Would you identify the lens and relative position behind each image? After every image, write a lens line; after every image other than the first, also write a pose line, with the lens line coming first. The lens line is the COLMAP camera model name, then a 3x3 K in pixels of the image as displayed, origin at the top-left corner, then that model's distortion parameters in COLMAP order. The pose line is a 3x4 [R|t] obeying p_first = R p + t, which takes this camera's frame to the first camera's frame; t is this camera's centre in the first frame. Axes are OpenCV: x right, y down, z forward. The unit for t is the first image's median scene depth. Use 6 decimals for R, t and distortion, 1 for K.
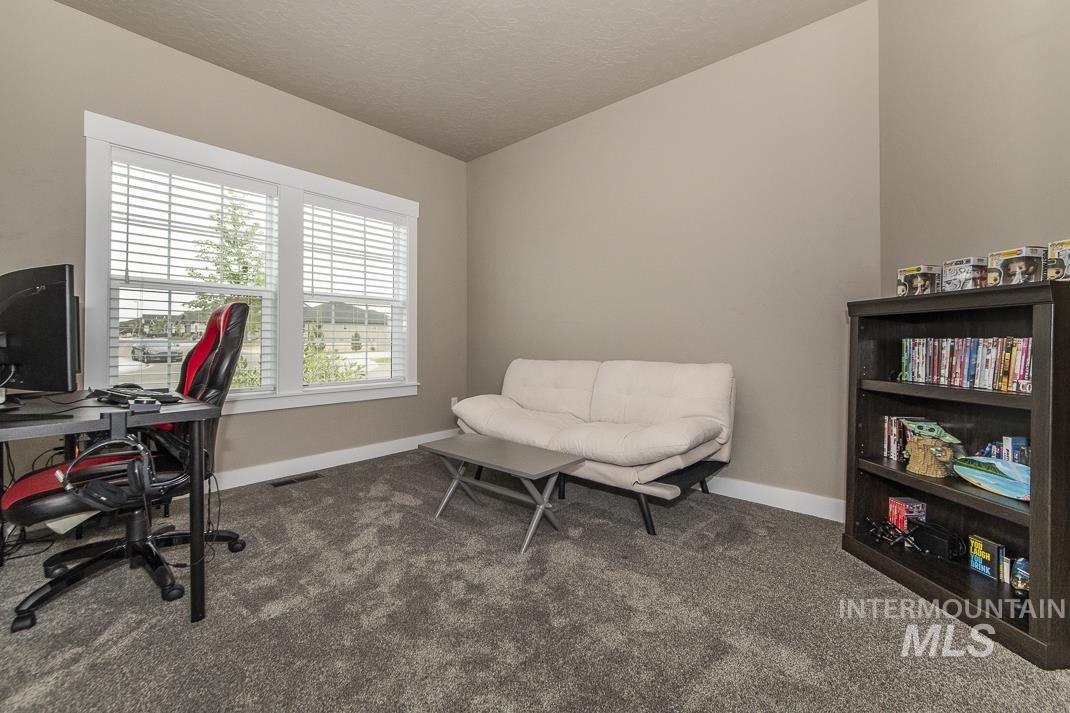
lens RADIAL K [[440.6, 0, 538.0], [0, 440.6, 349.2], [0, 0, 1]] dist [-0.001885, 0.000034]
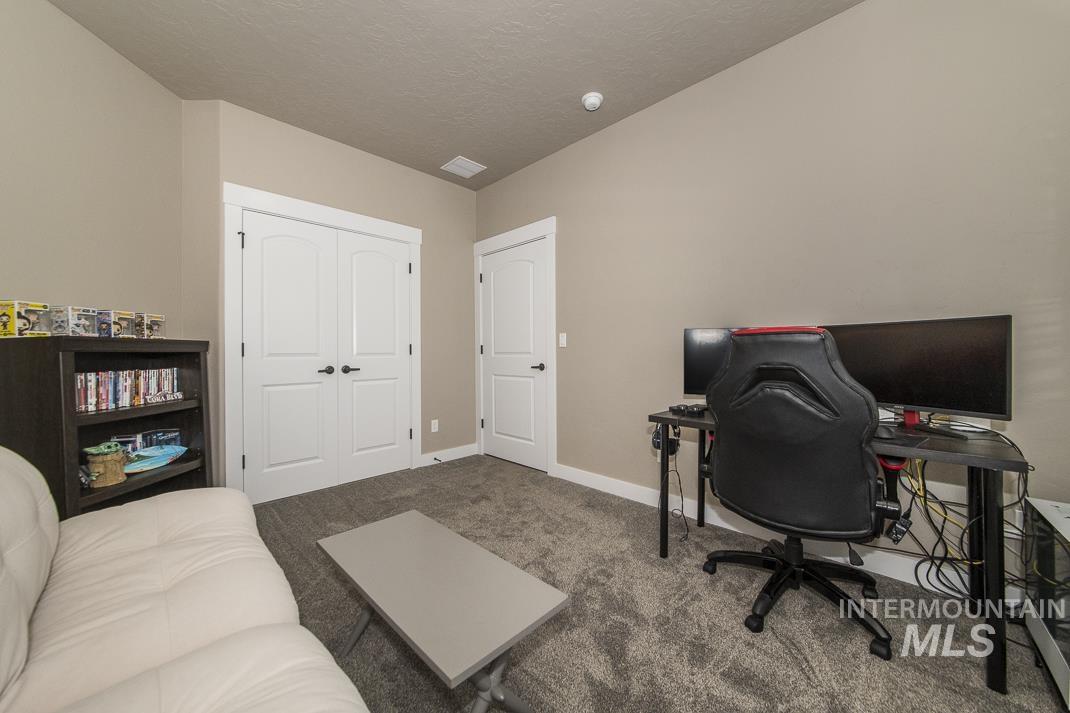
lens RADIAL K [[378.8, 0, 535.0], [0, 378.8, 356.5], [0, 0, 1]] dist [0.000389, 0.000052]
pose [[-0.997045, 0.007958, 0.076406, -0.381095], [0.010233, 0.999515, 0.029425, -0.089351], [-0.076135, 0.030120, -0.996642, 2.001790]]
